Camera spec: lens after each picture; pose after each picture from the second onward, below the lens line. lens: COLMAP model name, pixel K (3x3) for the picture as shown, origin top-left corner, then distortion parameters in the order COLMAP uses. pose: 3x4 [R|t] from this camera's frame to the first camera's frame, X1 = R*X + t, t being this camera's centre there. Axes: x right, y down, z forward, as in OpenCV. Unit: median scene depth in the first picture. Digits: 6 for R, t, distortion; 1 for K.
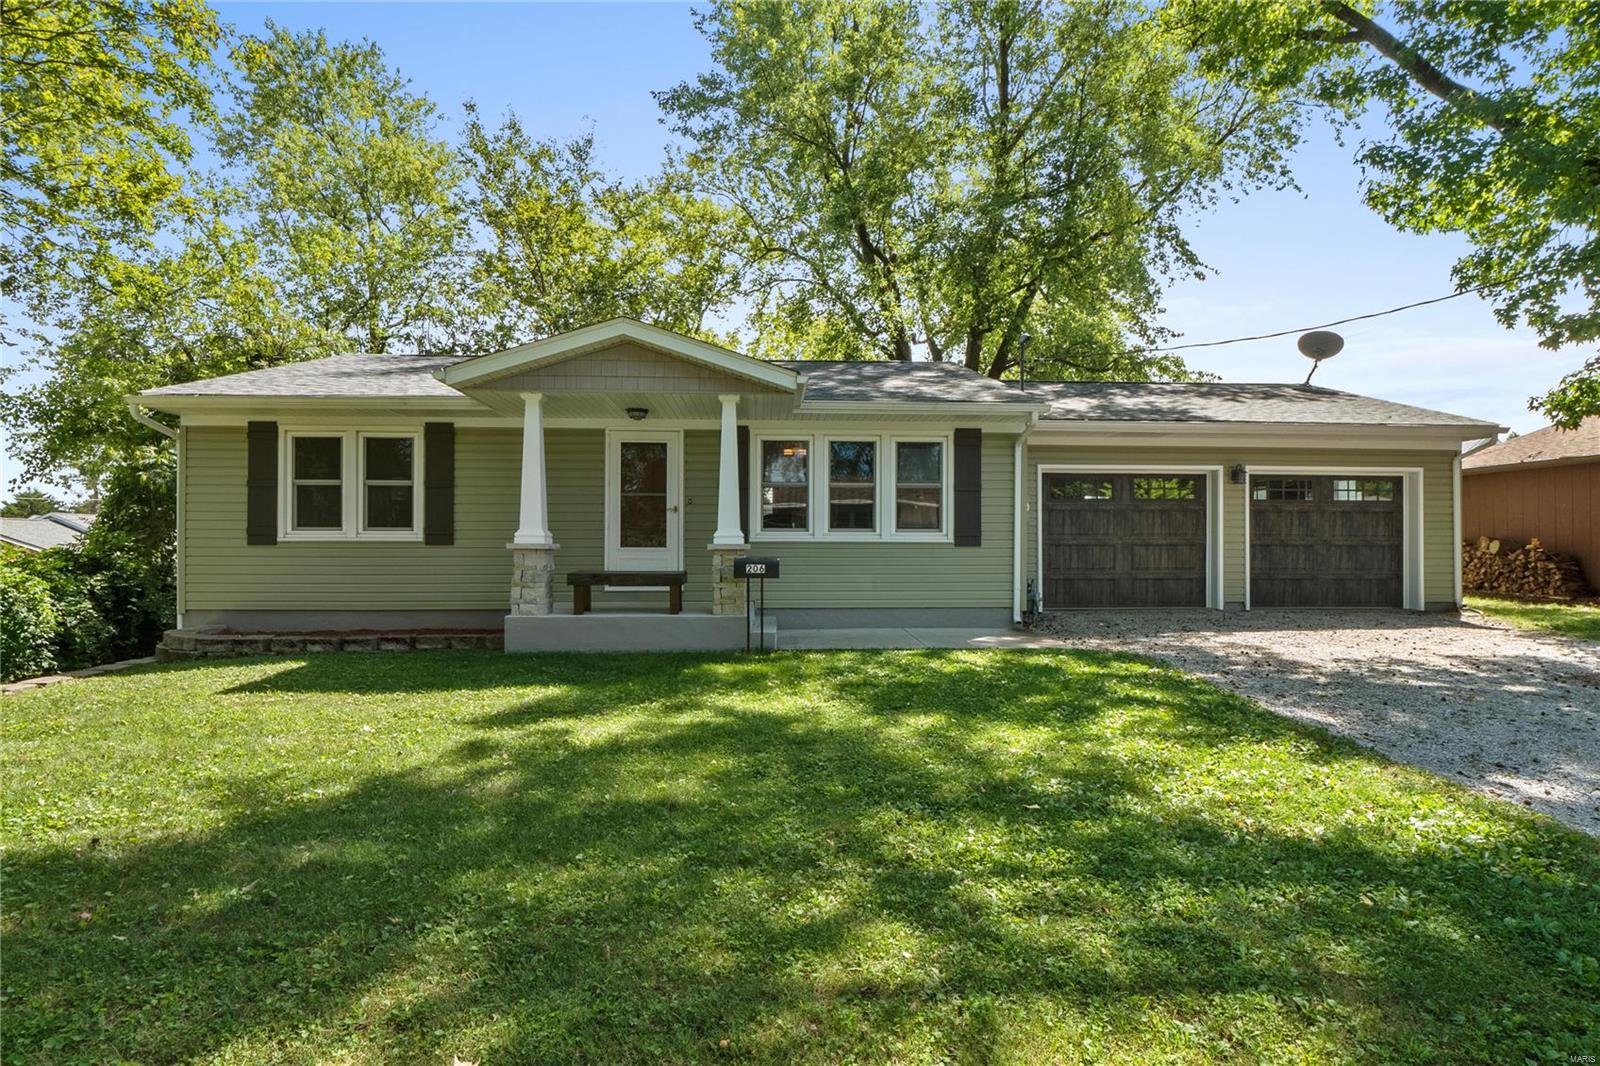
lens RADIAL K [[803.4, 0, 802.9], [0, 803.4, 541.0], [0, 0, 1]] dist [0.000150, 0.000291]
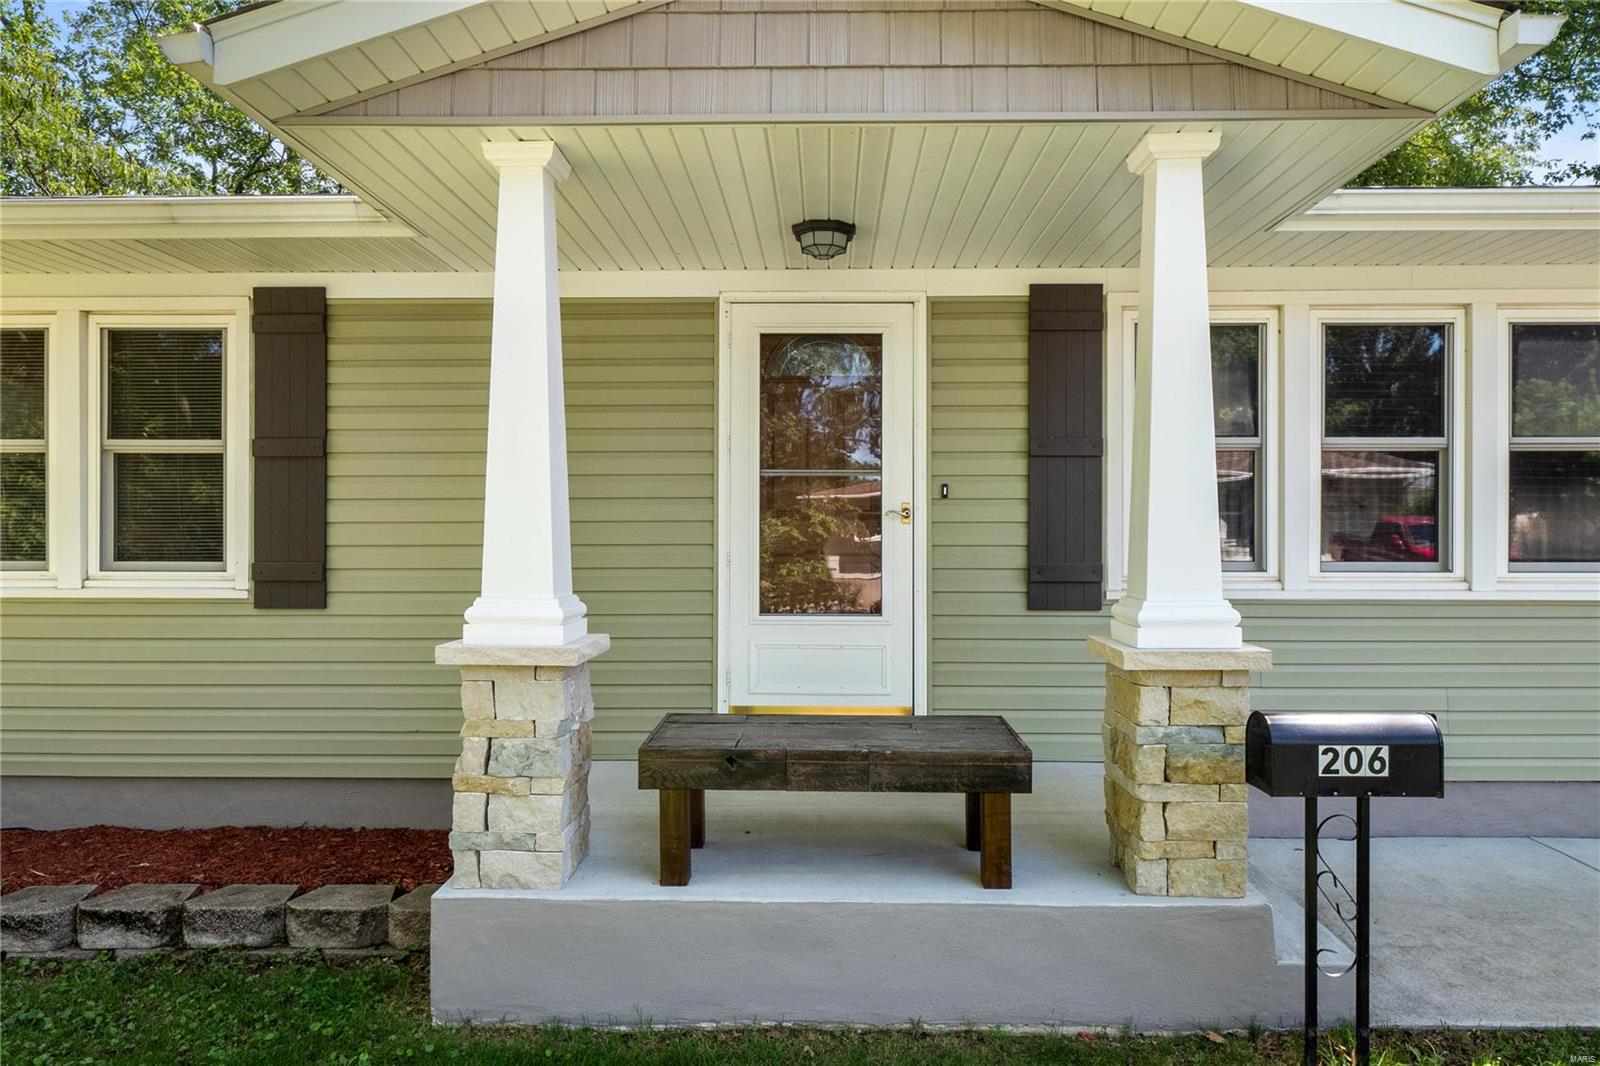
lens RADIAL K [[1034.7, 0, 801.4], [0, 1034.7, 525.6], [0, 0, 1]] dist [0.001540, -0.000584]
pose [[0.996974, -0.001031, -0.077725, -0.199519], [0.001290, 0.999994, 0.003282, -0.041273], [0.077721, -0.003373, 0.996969, 0.611880]]
